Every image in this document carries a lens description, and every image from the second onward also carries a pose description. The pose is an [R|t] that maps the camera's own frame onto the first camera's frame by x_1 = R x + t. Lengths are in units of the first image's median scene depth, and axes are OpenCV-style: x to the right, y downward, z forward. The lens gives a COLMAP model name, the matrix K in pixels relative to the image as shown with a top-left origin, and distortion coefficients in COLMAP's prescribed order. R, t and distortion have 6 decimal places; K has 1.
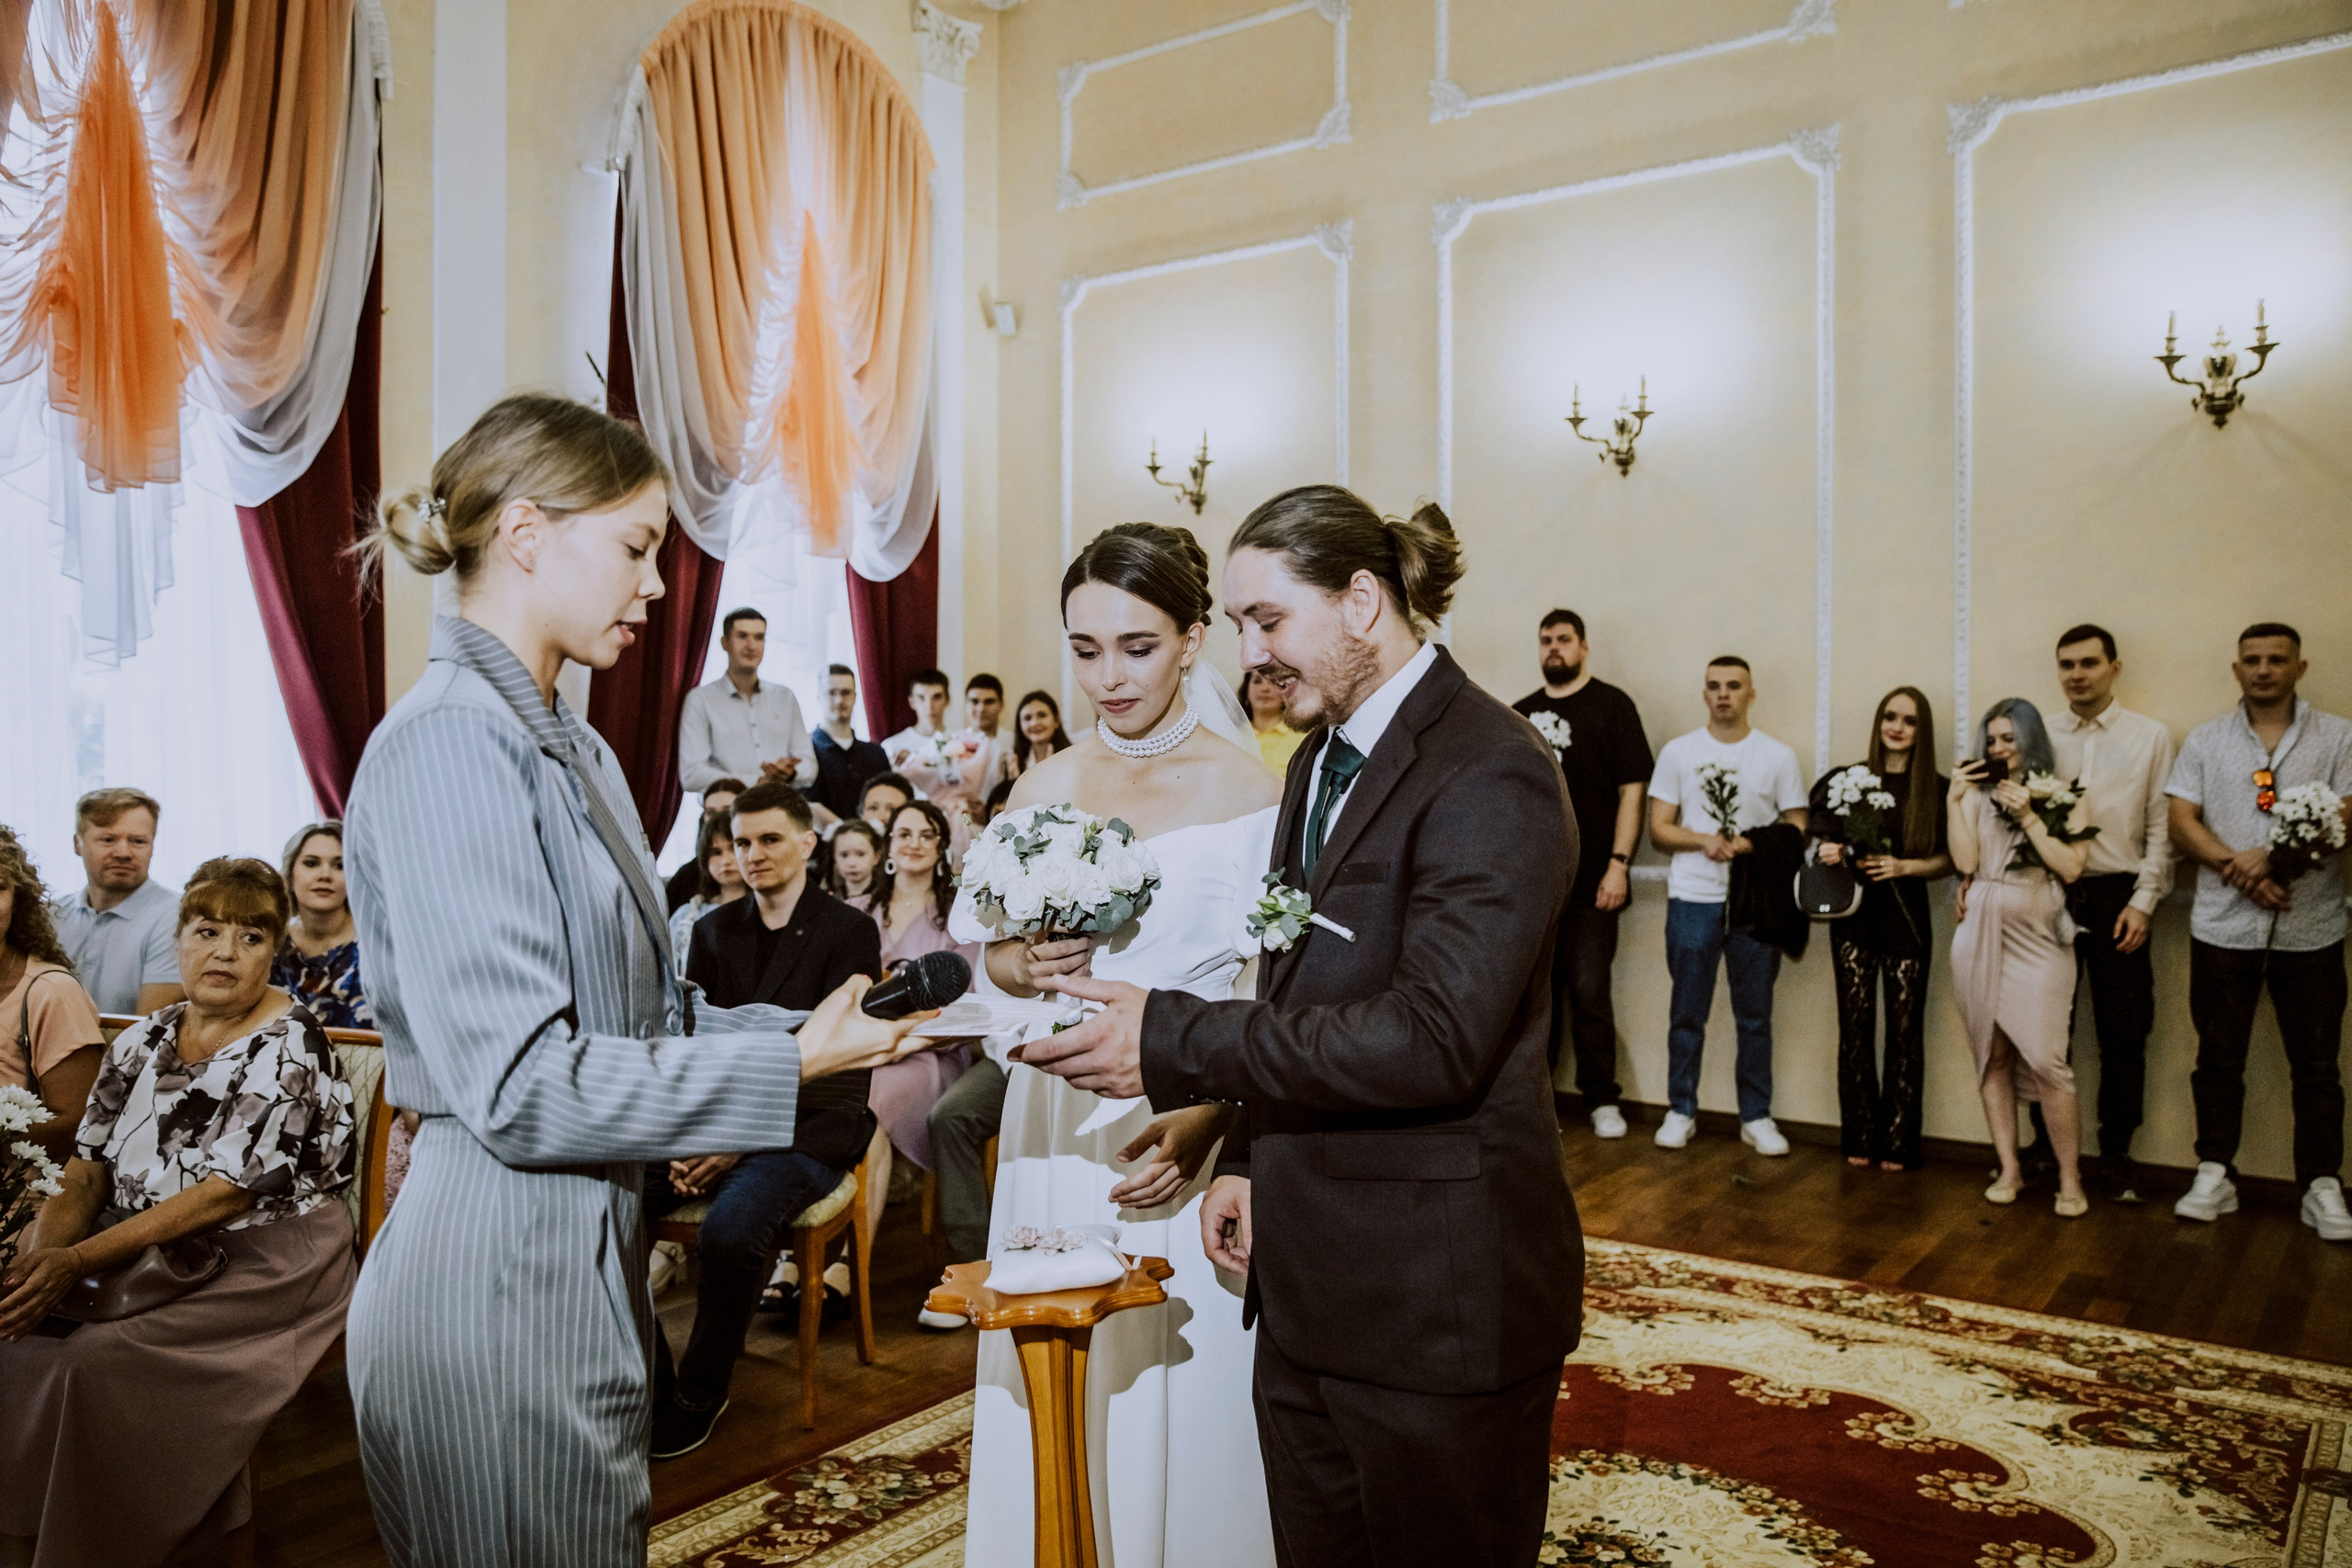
lens RADIAL K [[1767.7, 0, 1171.2], [0, 1767.7, 760.8], [0, 0, 1]] dist [-0.070081, 0.062026]
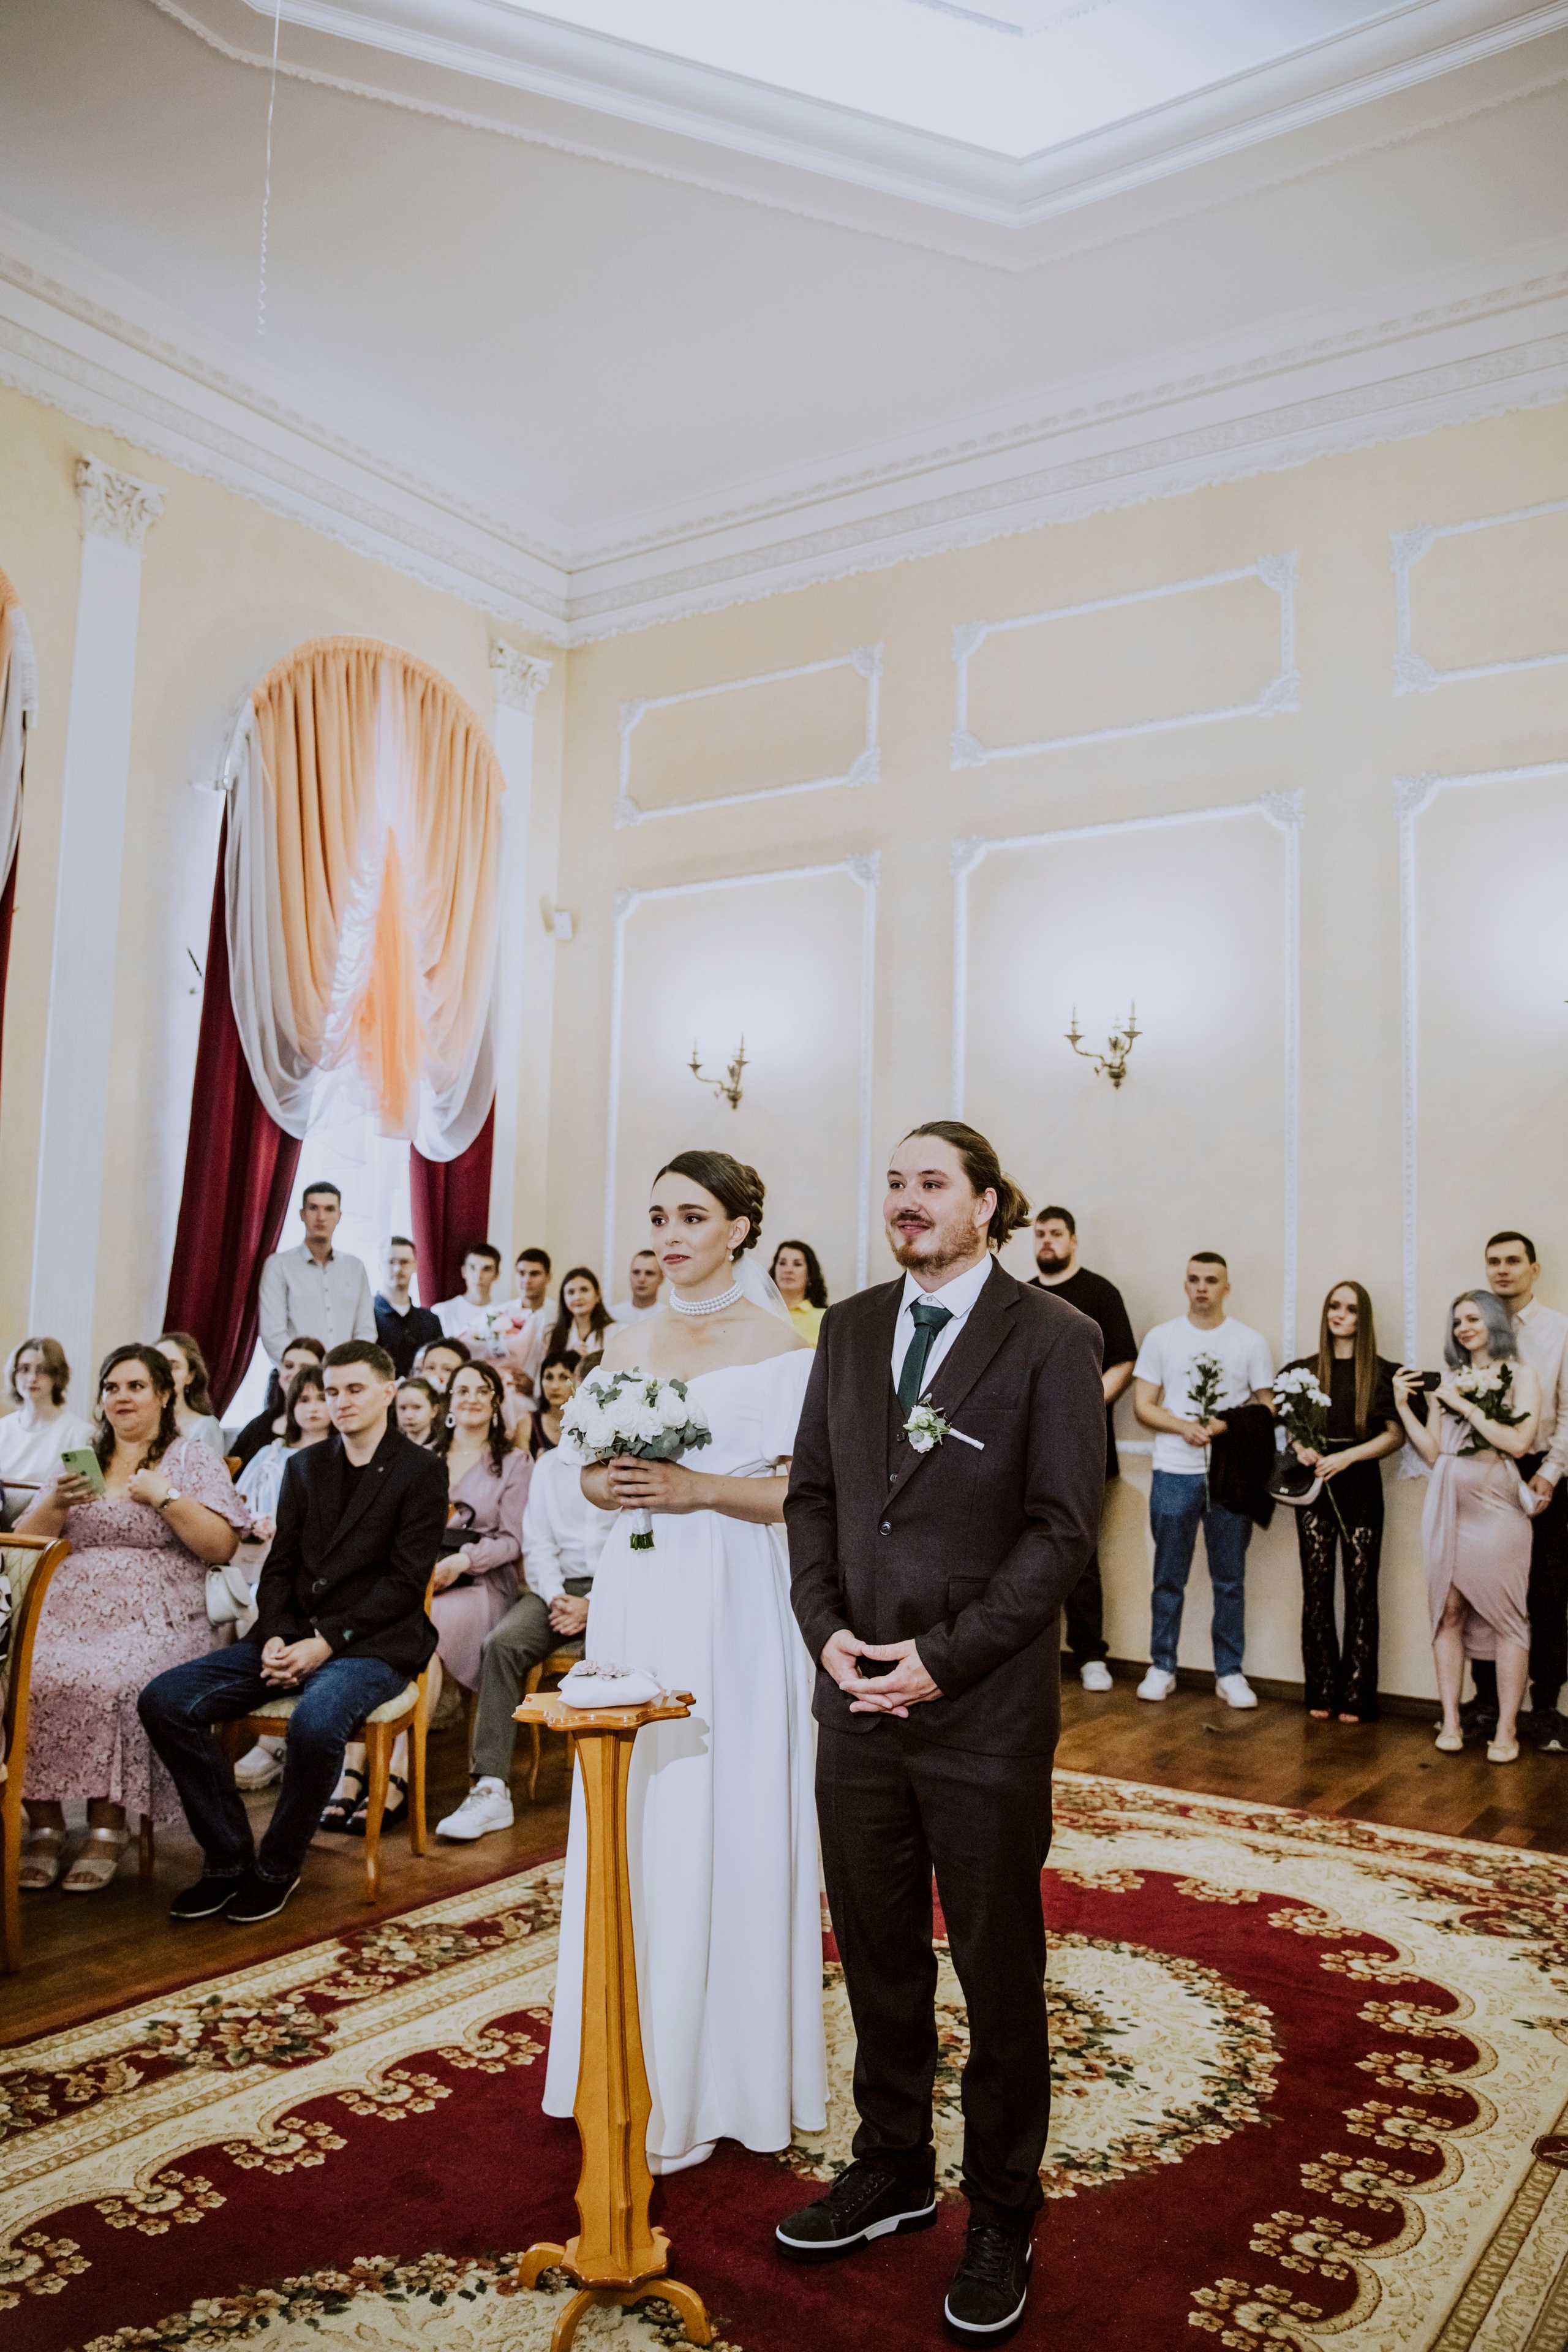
lens RADIAL K [[1767.8, 0, 768.7], [0, 1767.8, 1179.1], [0, 0, 1]] dist [-0.070081, 0.062026]
pose [[0.998982, 0.029088, 0.034479, 0.000139], [-0.025854, 0.995534, -0.090791, 0.004115], [-0.036966, 0.089807, 0.995273, -0.124927]]
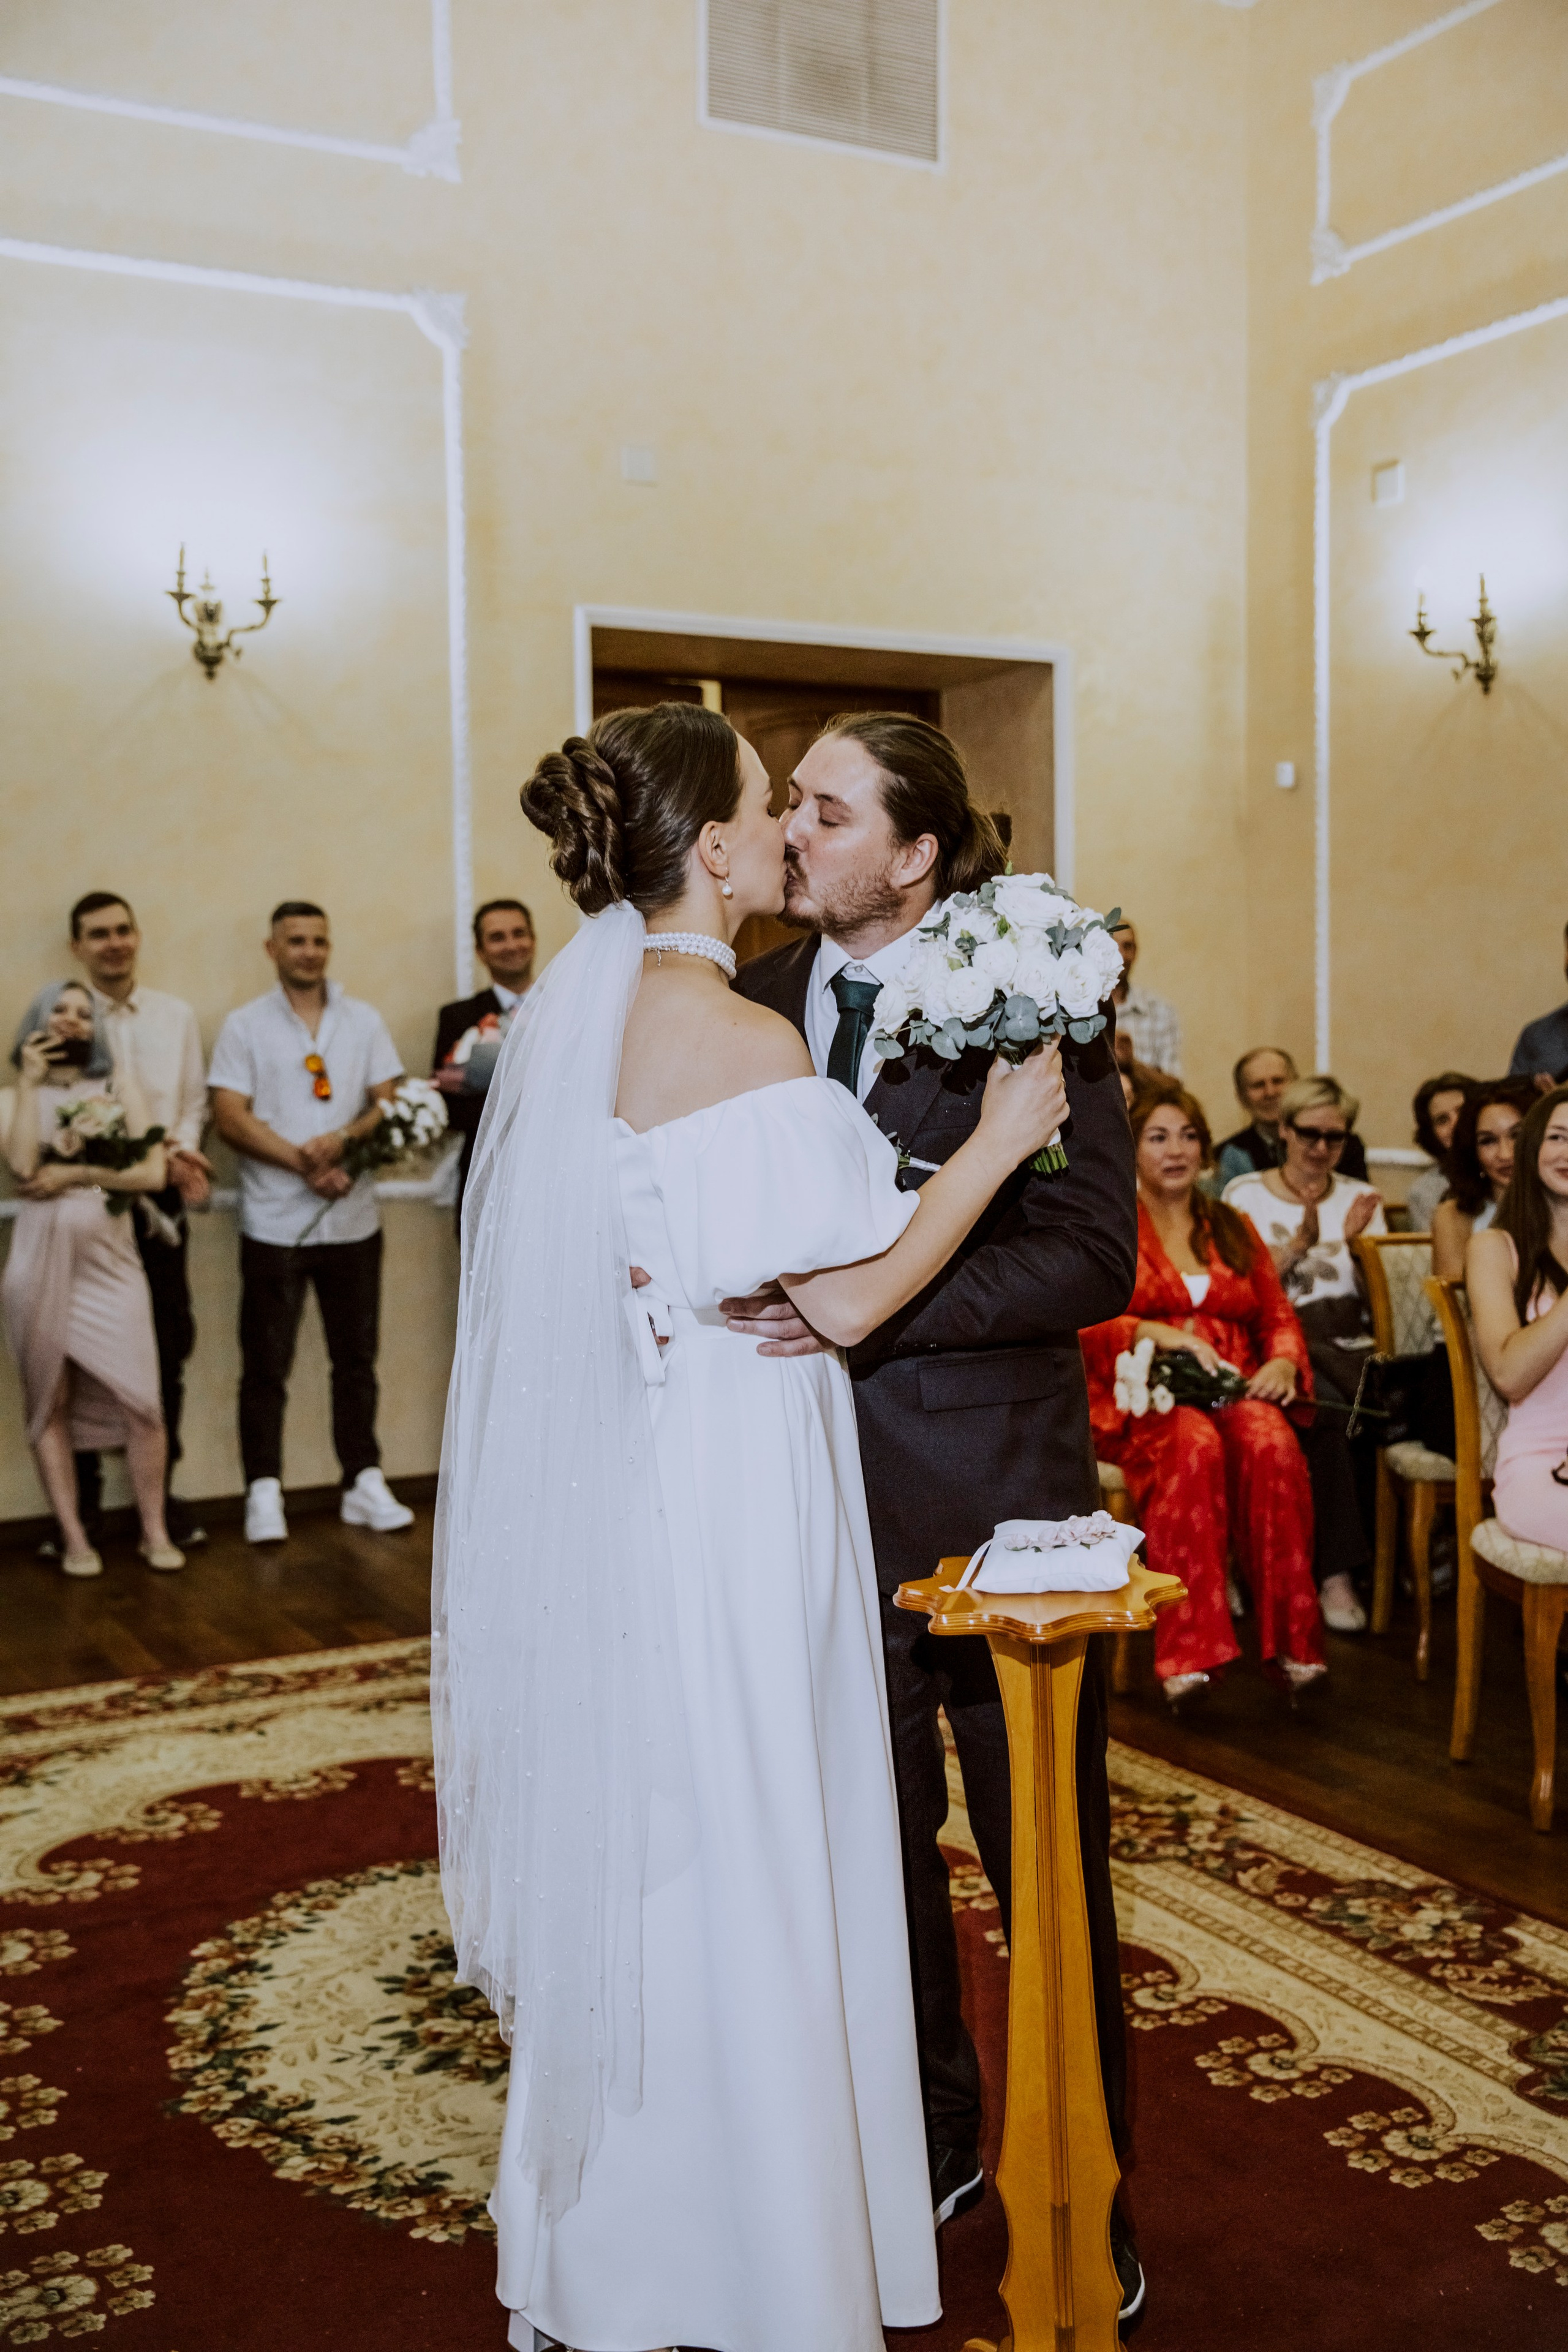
lens RADIAL K [[2305.6, 0, 775.1], [0, 2305.6, 1188.4], [0, 0, 1]] dist [0.009679, 0.000000]
pose [[0.427354, -0.065303, 0.901723, -0.379031], [0.032342, 0.997854, 0.056937, 0.013572], [-0.903506, 0.004831, 0.428549, 0.220487]]
